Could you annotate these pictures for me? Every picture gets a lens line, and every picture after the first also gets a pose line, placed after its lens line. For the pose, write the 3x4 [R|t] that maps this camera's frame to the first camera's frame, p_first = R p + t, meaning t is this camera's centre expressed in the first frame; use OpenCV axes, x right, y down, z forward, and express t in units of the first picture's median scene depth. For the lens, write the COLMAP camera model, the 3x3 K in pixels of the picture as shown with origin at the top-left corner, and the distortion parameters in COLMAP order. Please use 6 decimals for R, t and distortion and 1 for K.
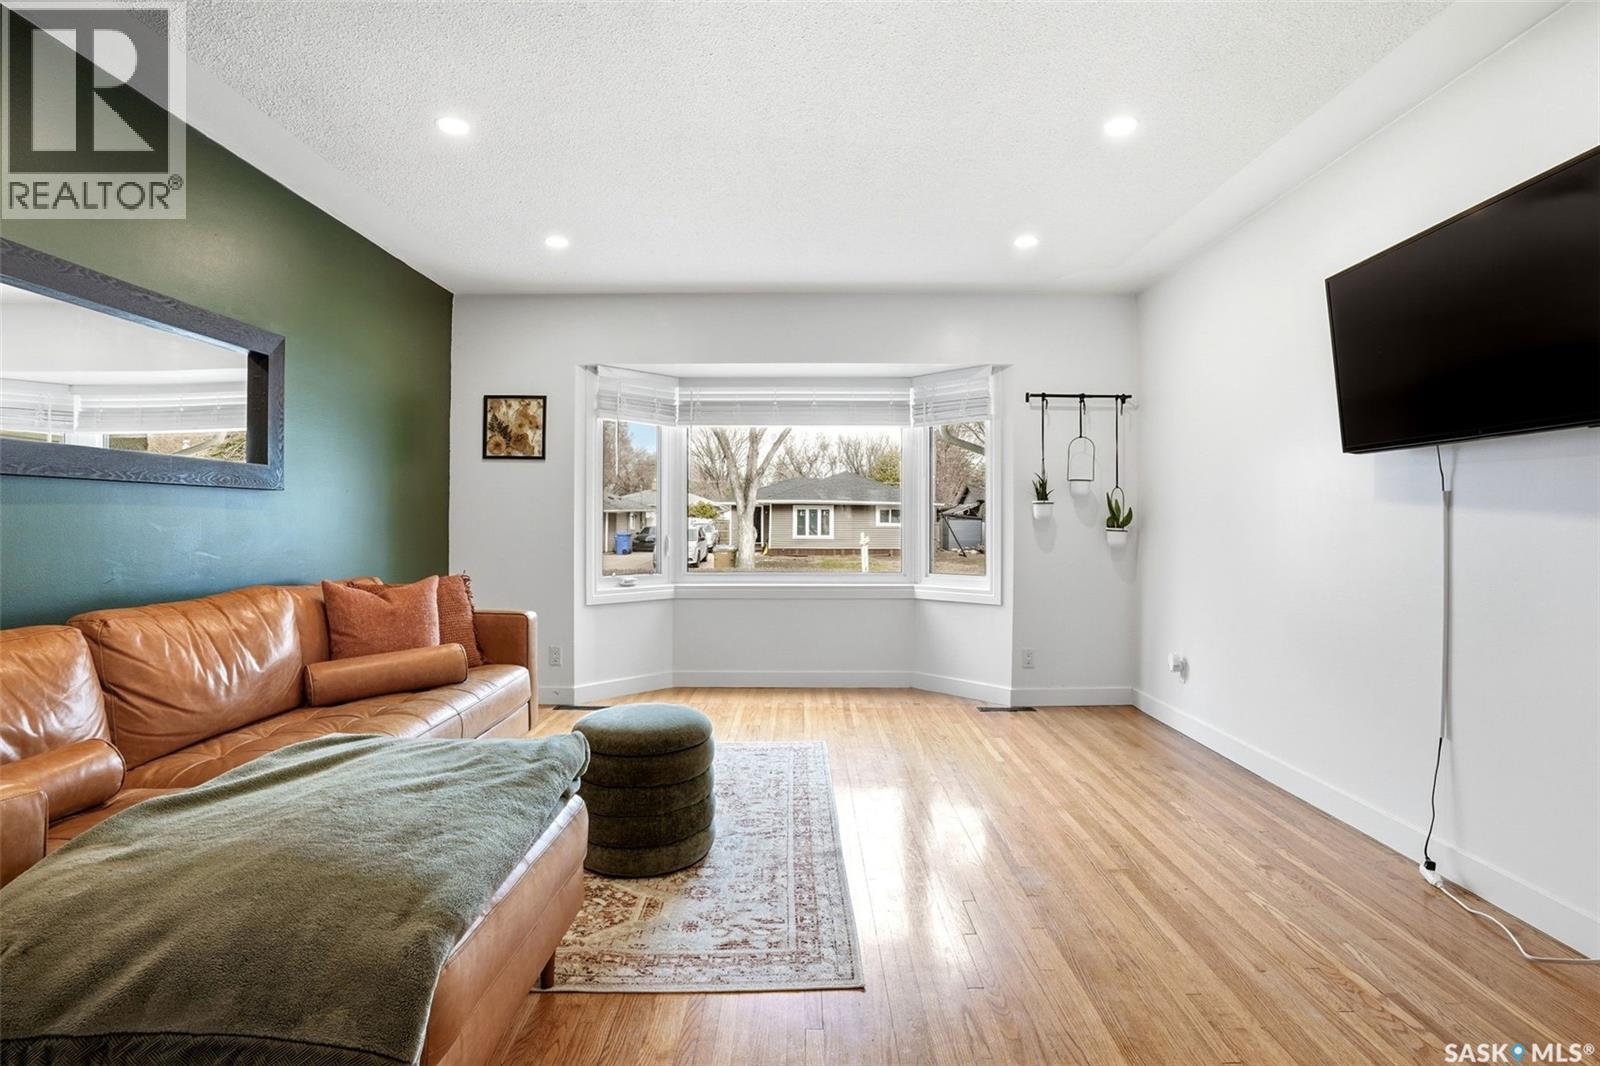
lens RADIAL K [[822.9, 0, 788.7], [0, 822.9, 528.2], [0, 0, 1]] dist [-0.075367, 0.042239]
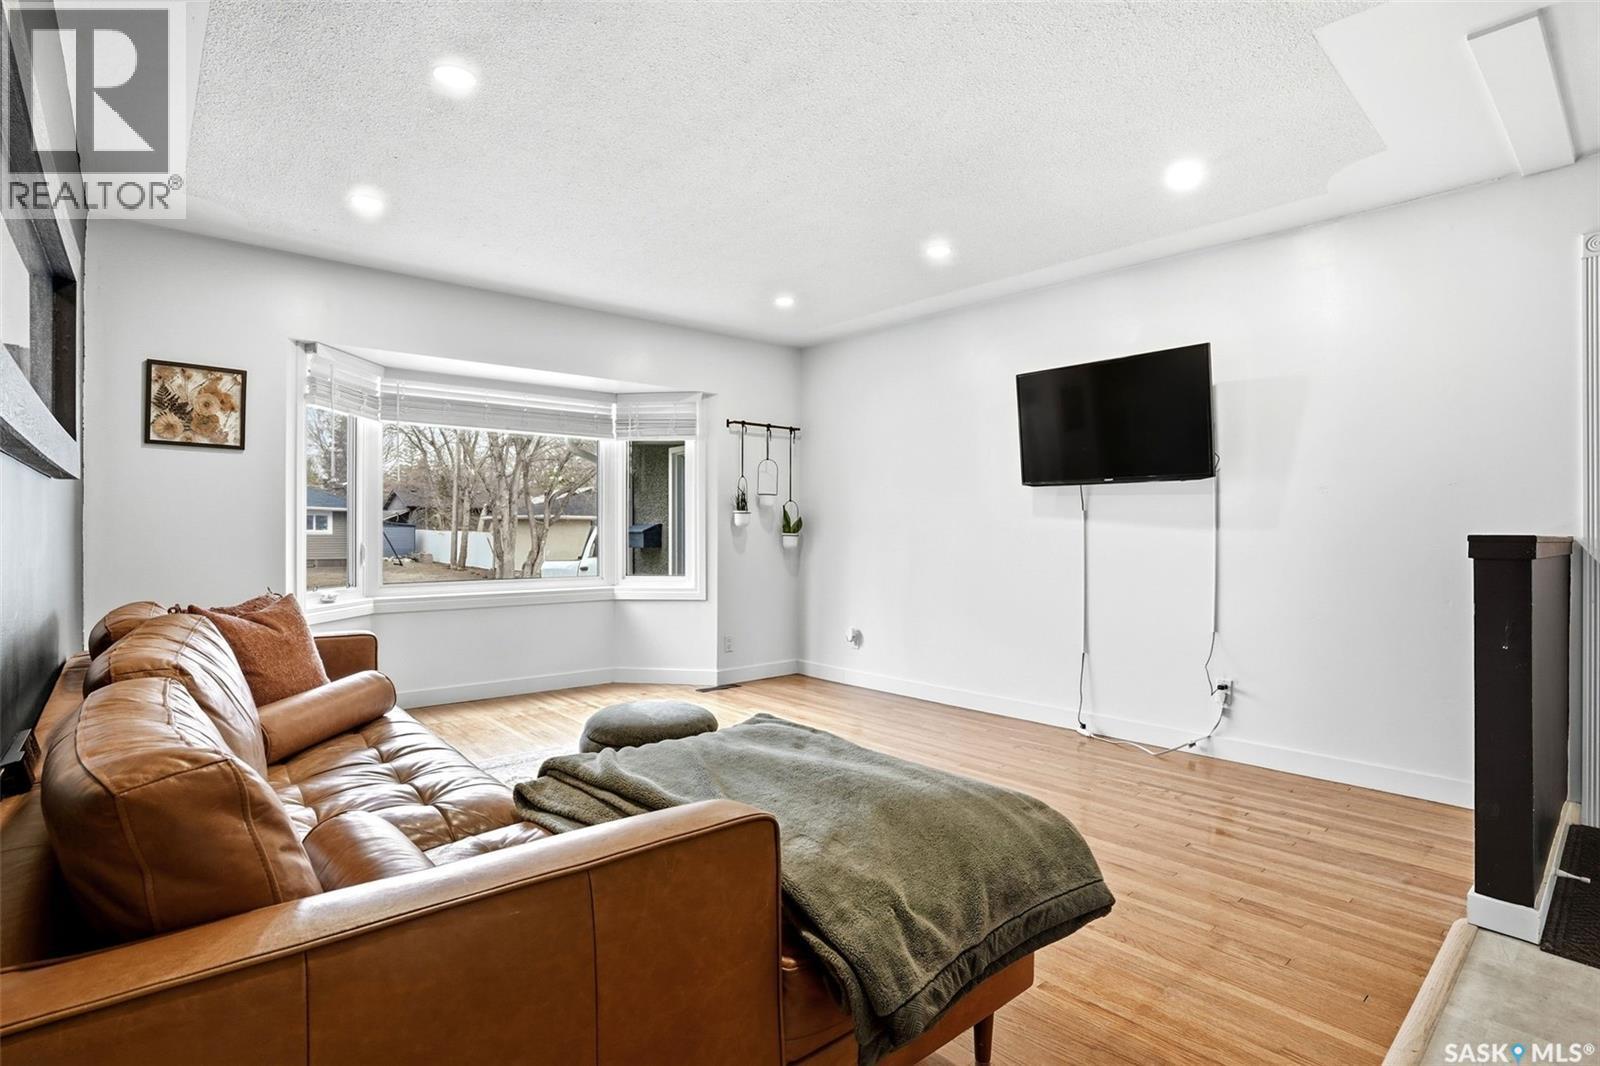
lens RADIAL K [[822.9, 0, 788.7], [0, 822.9, 528.2], [0, 0, 1]] dist [-0.075367, 0.042239]
pose [[0.746577, 0.001943, 0.665296, -0.423226], [0.004093, 0.999963, -0.007514, 0.001672], [-0.665286, 0.008333, 0.746542, 0.051511]]
